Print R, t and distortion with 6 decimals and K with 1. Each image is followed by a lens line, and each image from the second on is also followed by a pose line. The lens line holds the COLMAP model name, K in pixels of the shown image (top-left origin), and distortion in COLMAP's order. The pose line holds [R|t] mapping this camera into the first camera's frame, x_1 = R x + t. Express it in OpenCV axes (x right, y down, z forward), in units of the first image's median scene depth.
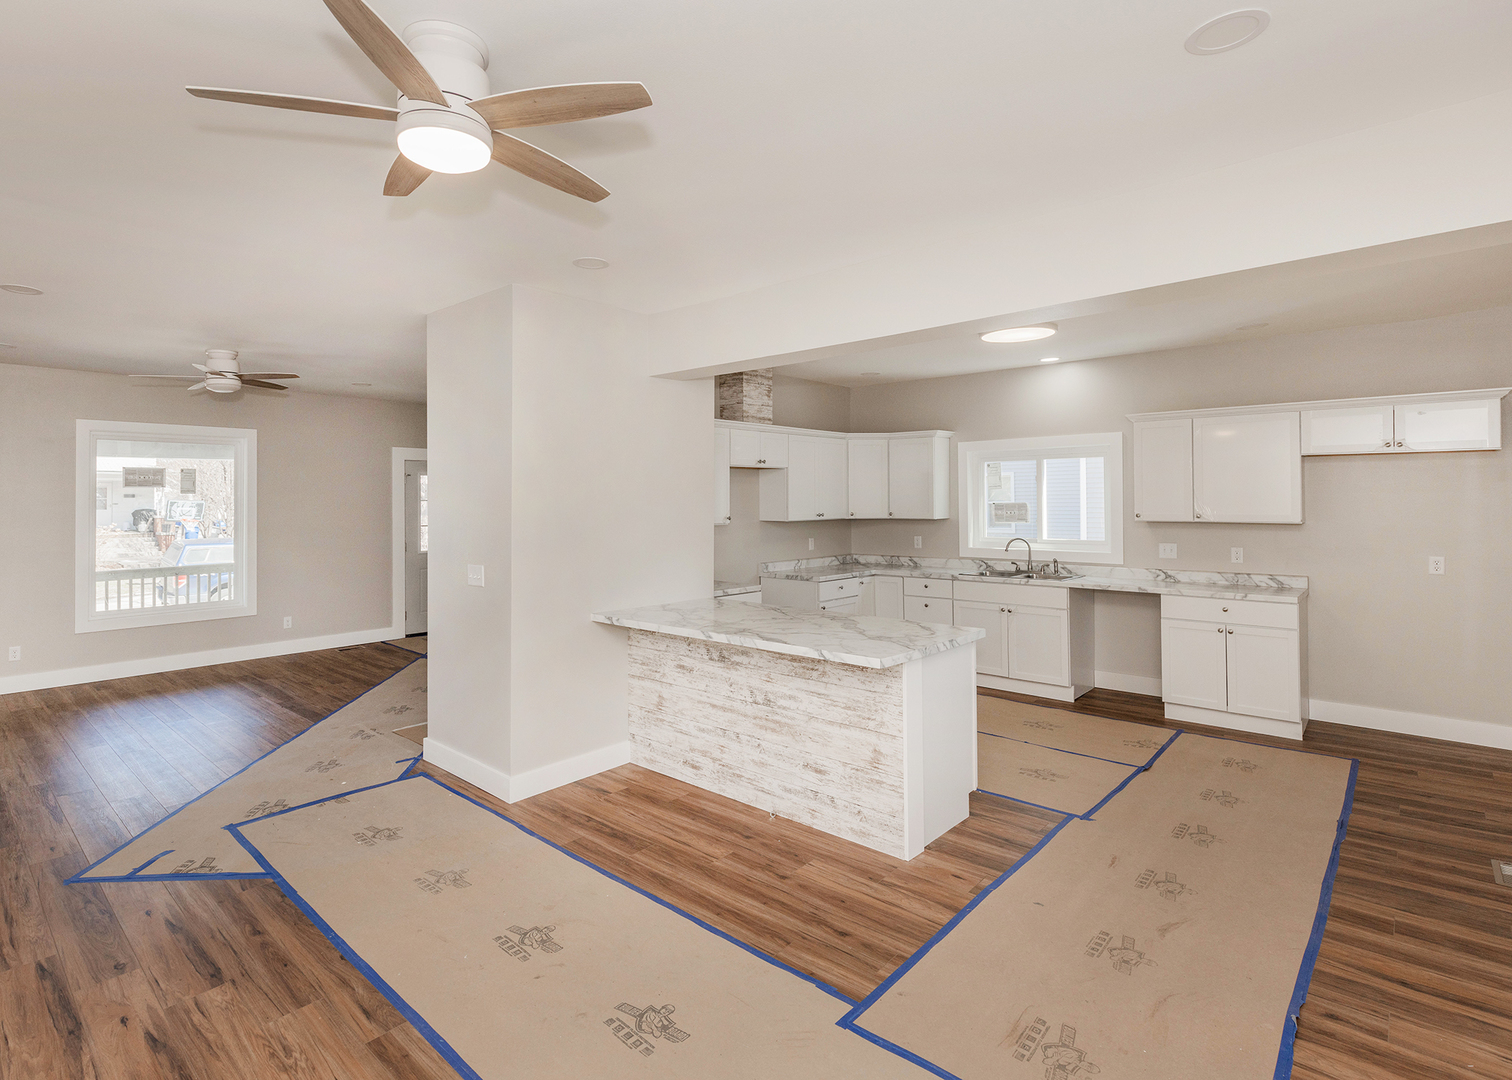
lens RADIAL K [[750.8, 0, 692.8], [0, 750.8, 494.7], [0, 0, 1]] dist [0.000327, 0.000035]
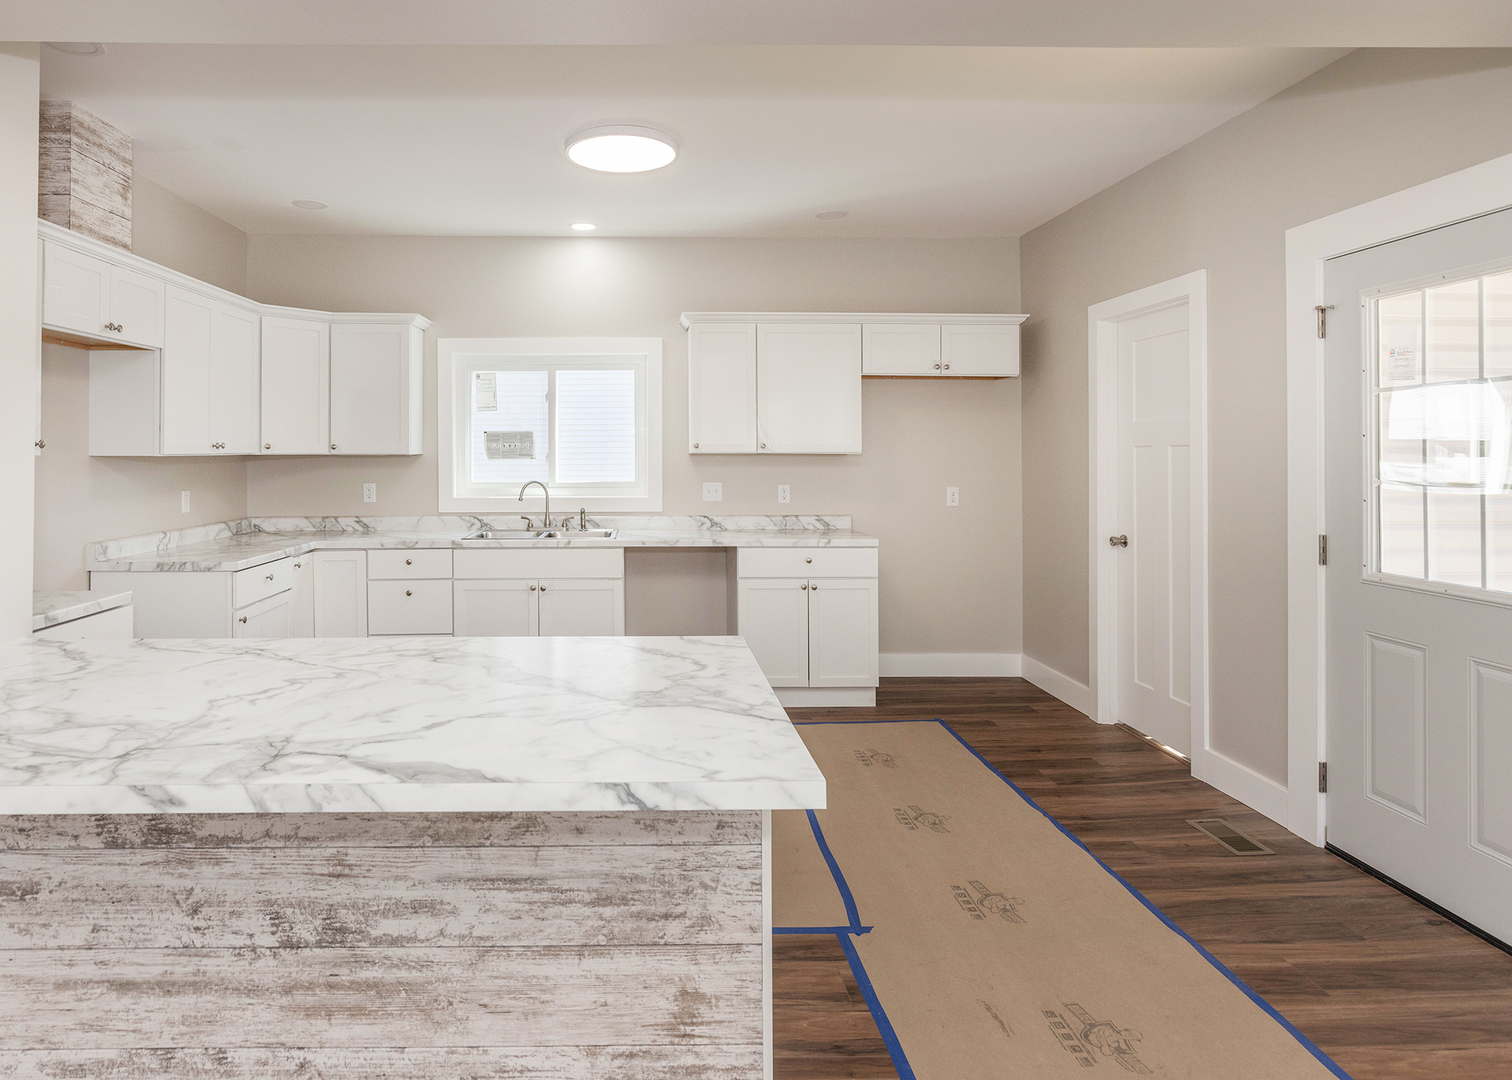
lens RADIAL K [[867.0, 0, 659.7], [0, 867.0, 446.4], [0, 0, 1]] dist [-0.001972, -0.002206]
pose [[0.708411, 0.010167, 0.705727, -0.059994], [-0.009886, 0.999941, -0.004482, 0.036611], [-0.705731, -0.003802, 0.708469, 0.455678]]
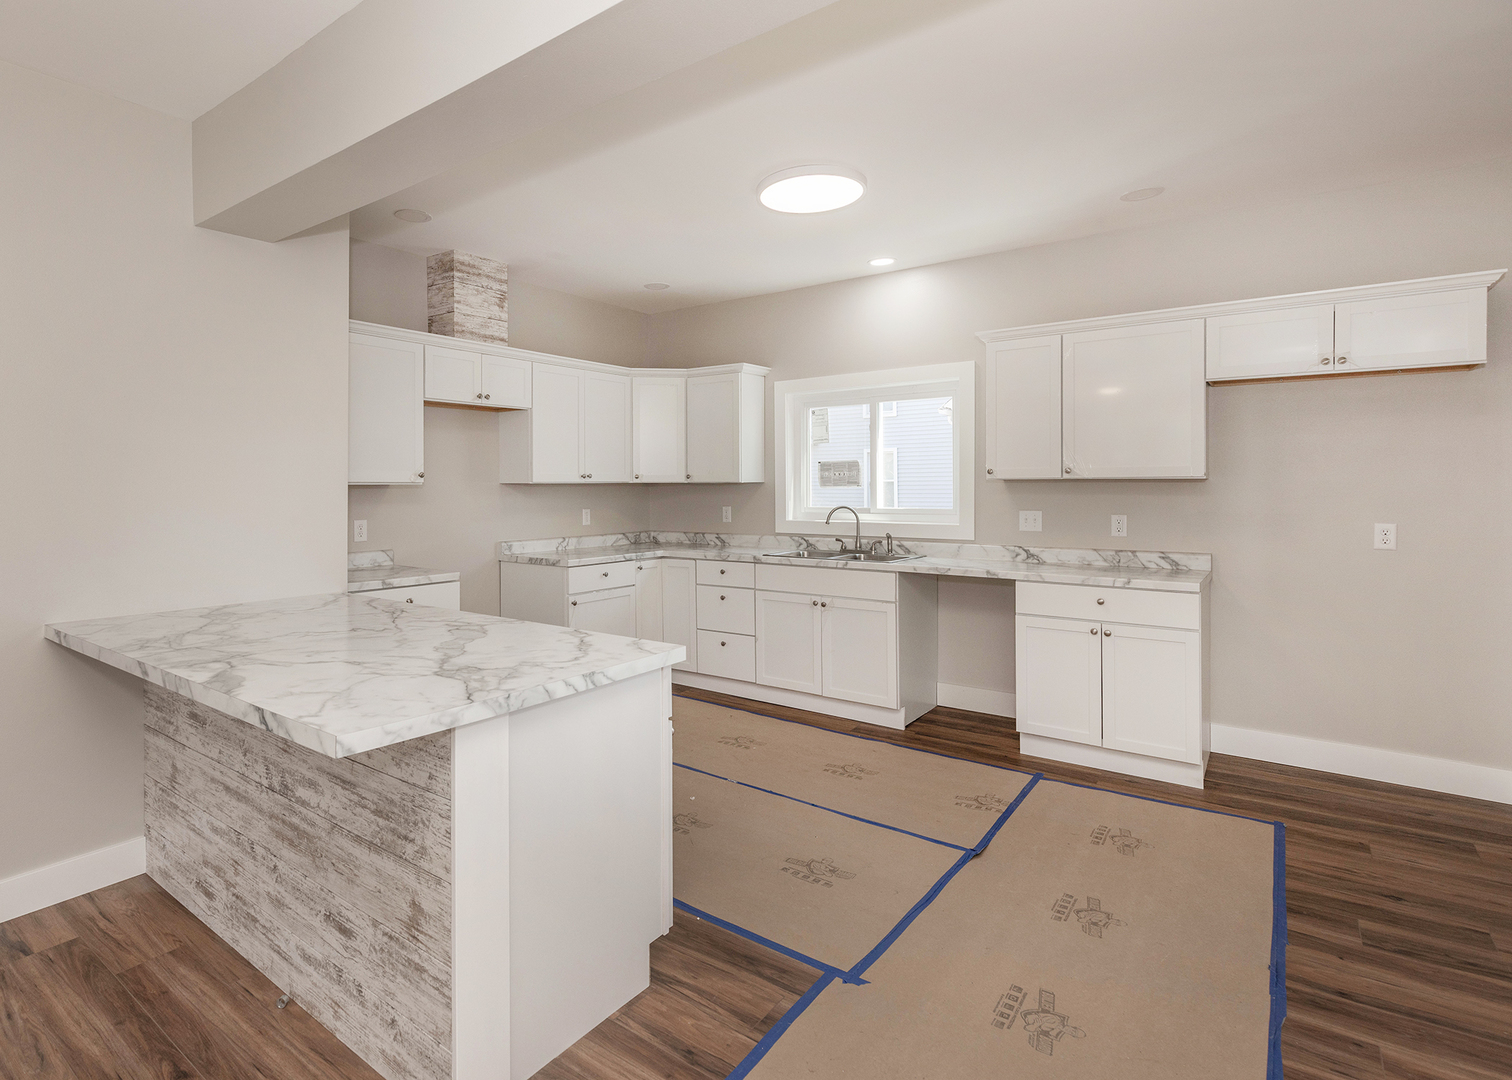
lens RADIAL K [[779.2, 0, 665.0], [0, 779.2, 492.0], [0, 0, 1]] dist [0.006240, -0.000382]
pose [[0.995753, 0.001024, 0.092059, 0.238601], [-0.002535, 0.999864, 0.016302, 0.040438], [-0.092029, -0.016466, 0.995620, 0.316290]]
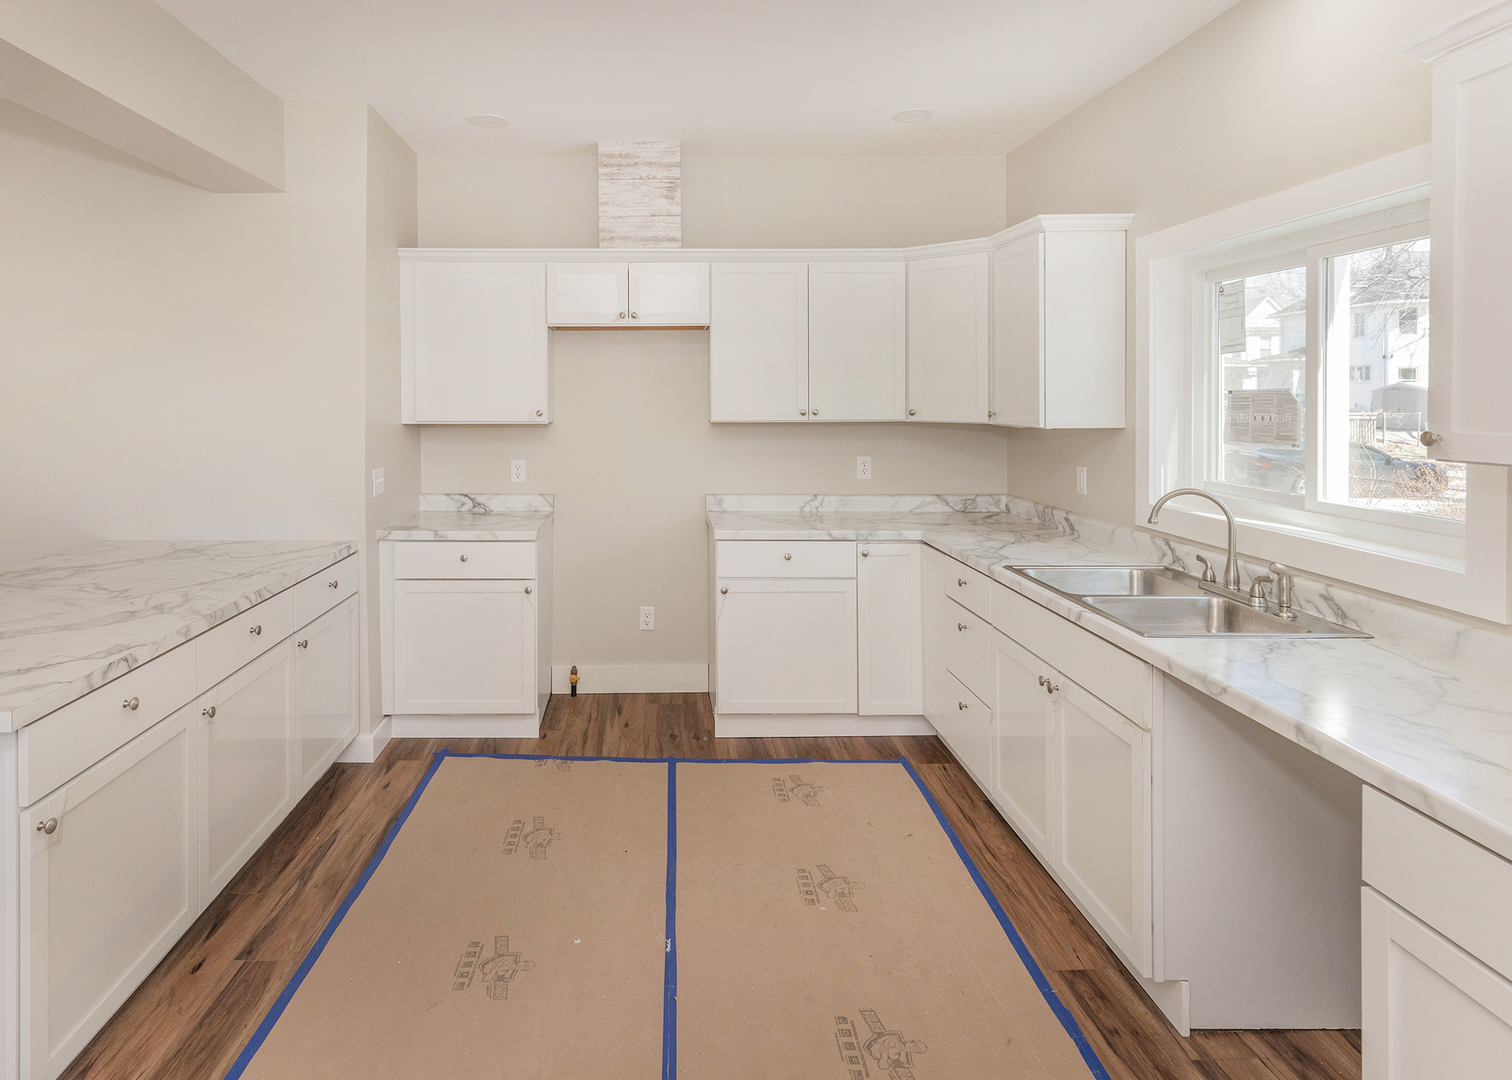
lens RADIAL K [[840.0, 0, 657.0], [0, 840.0, 400.8], [0, 0, 1]] dist [0.003474, -0.000416]
pose [[0.703325, 0.012584, -0.710757, 0.687982], [0.001657, 0.999812, 0.019342, 0.010381], [0.710866, -0.014781, 0.703172, 0.699220]]
